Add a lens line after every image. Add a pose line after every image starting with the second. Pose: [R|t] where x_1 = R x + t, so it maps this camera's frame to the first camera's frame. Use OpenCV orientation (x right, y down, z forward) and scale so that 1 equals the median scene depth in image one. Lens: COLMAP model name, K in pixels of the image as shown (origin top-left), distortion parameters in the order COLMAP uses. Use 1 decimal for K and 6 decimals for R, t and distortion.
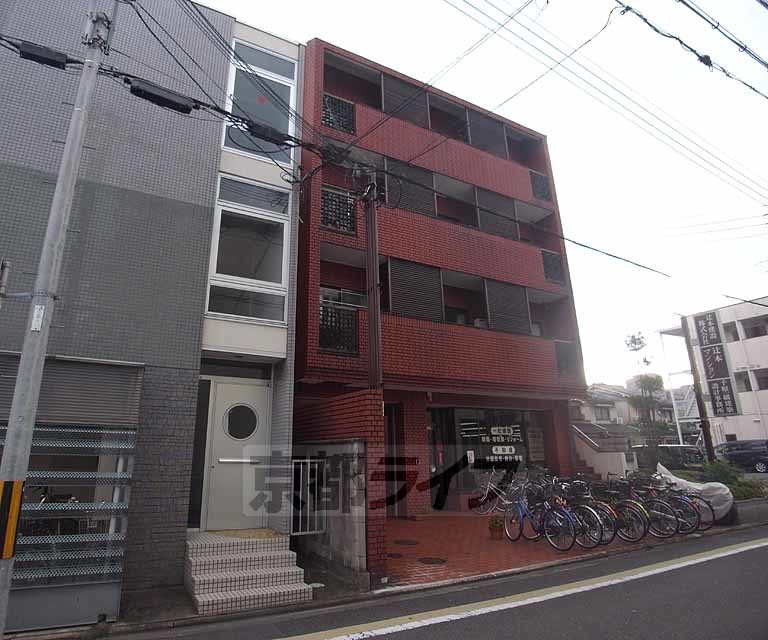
lens RADIAL K [[478.2, 0, 340.1], [0, 478.2, 306.9], [0, 0, 1]] dist [-0.054380, 0.004007]
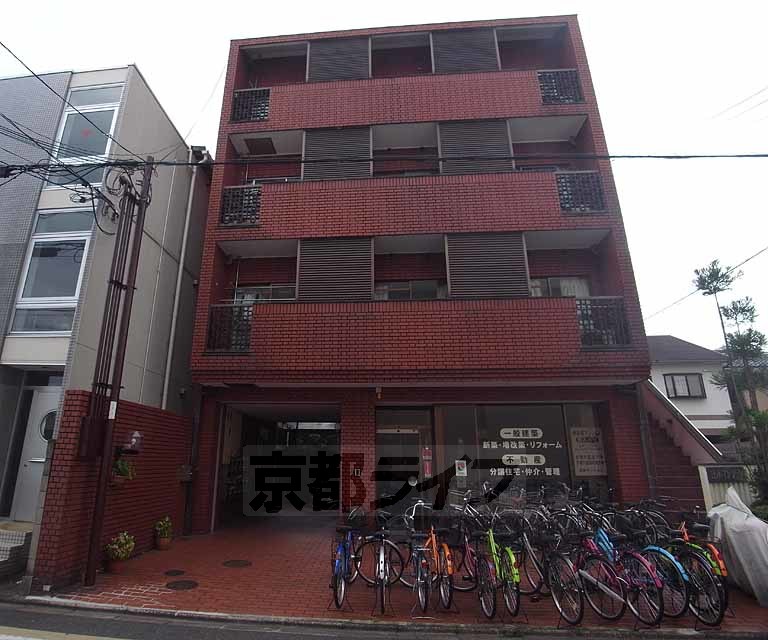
lens RADIAL K [[478.2, 0, 340.1], [0, 478.2, 306.9], [0, 0, 1]] dist [-0.054380, 0.004007]
pose [[0.831732, -0.158754, -0.531996, 0.539474], [0.149383, 0.986899, -0.060954, 0.074505], [0.534703, -0.028774, 0.844550, 0.249618]]
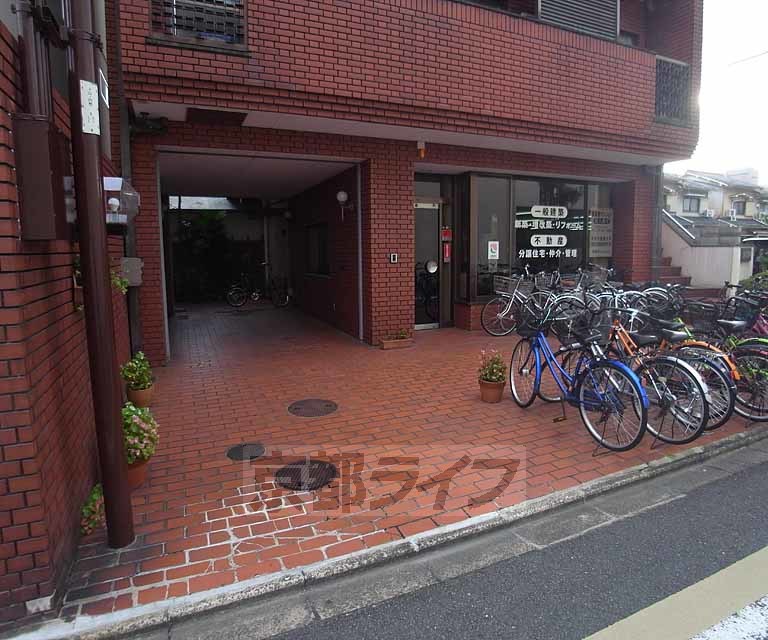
lens RADIAL K [[472.0, 0, 393.3], [0, 472.0, 300.0], [0, 0, 1]] dist [-0.051314, 0.002142]
pose [[0.998503, 0.001179, -0.054685, 0.168752], [0.020726, 0.917057, 0.398217, 0.116361], [0.050619, -0.398754, 0.915660, 0.367324]]
